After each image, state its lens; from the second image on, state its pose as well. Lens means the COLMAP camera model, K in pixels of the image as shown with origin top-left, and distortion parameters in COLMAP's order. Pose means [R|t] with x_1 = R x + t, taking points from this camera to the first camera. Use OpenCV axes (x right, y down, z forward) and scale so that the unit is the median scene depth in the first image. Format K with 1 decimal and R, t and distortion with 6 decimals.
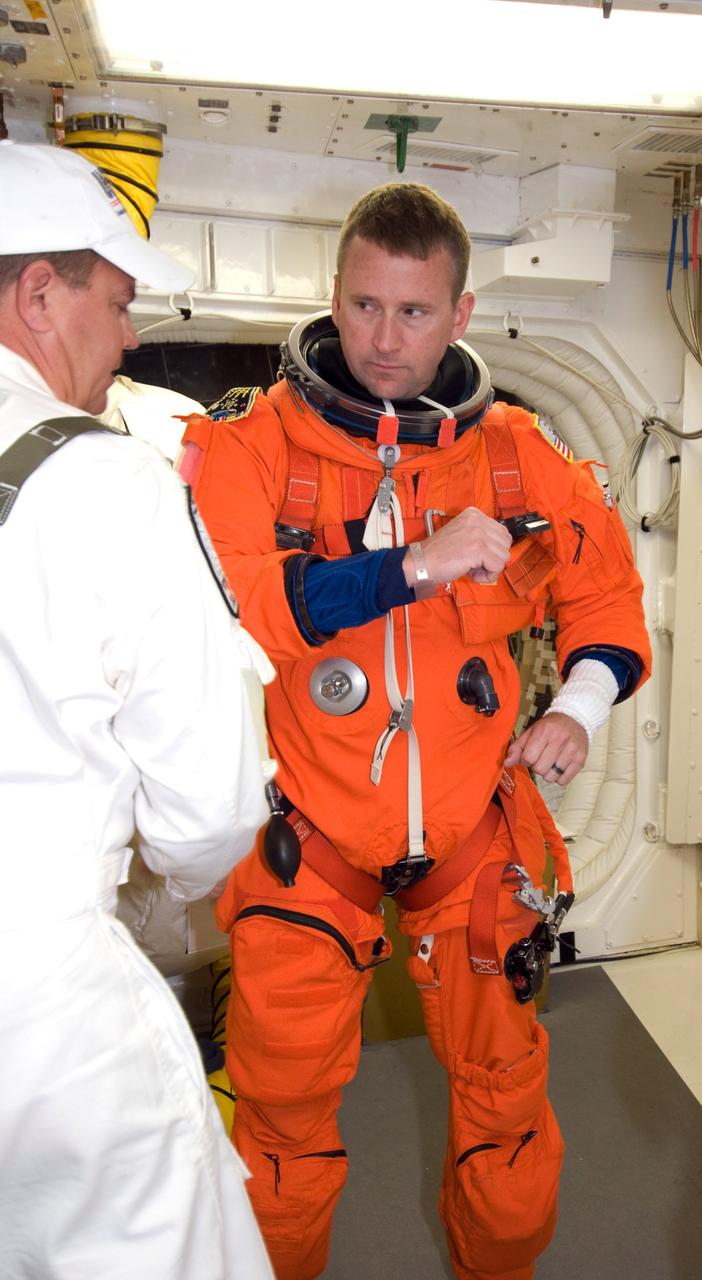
lens RADIAL K [[1330.5, 0, 435.5], [0, 1330.5, 651.1], [0, 0, 1]] dist [0.032018, 0.000000]
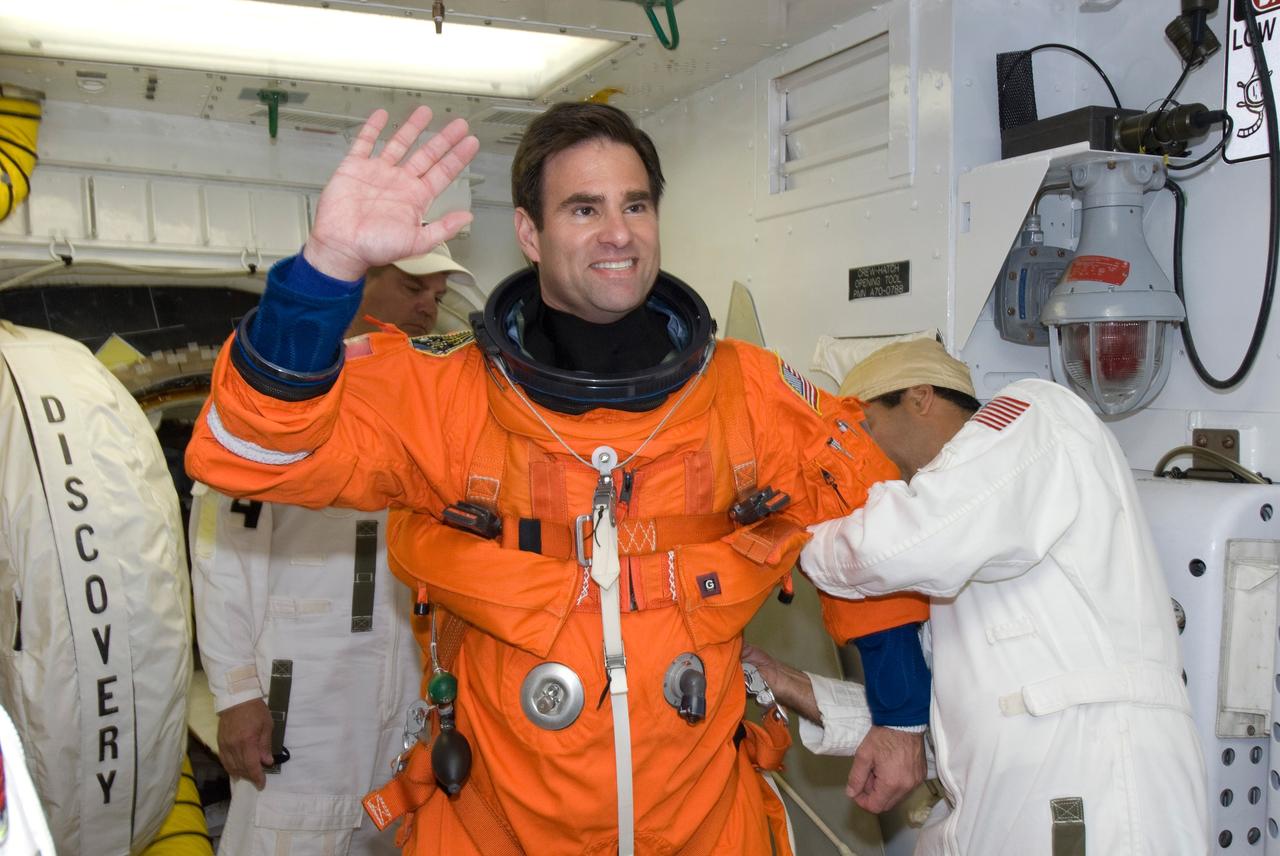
lens RADIAL K [[1297.8, 0, 646.9], [0, 1297.8, 435.7], [0, 0, 1]] dist [0.043717, 0.000000]
pose [[0.971485, -0.035635, 0.234409, 0.011557], [0.058804, 0.993965, -0.092602, 0.009642], [-0.229694, 0.103746, 0.967718, -0.097341]]
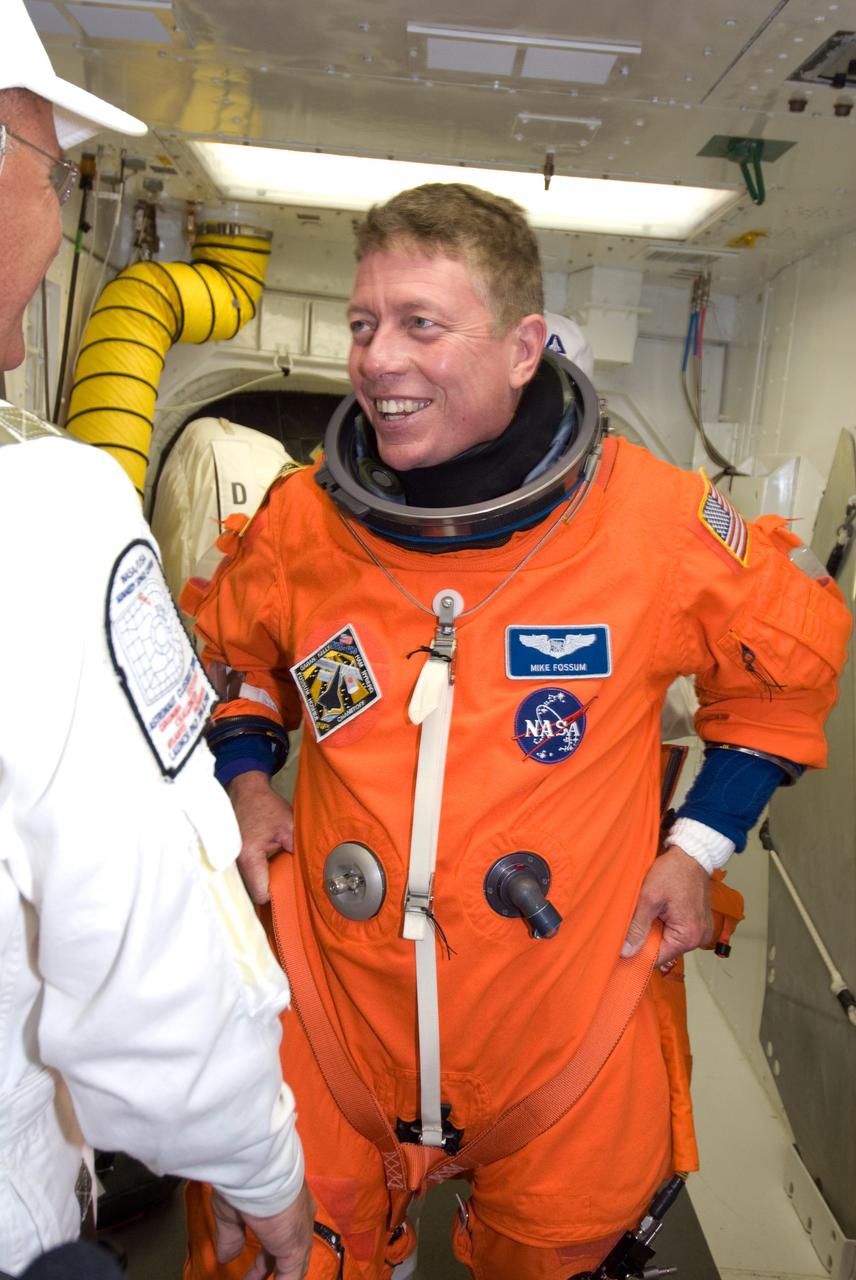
lens RADIAL K [[1297.8, 0, 427.7], [0, 1297.8, 646.8], [0, 0, 1]] dist [0.043717, 0.000000]
pose [[0.986061, 0.085155, -0.142939, 0.143138], [-0.088462, 0.995936, -0.016927, 0.019092], [0.140916, 0.029336, 0.989587, -0.202308]]
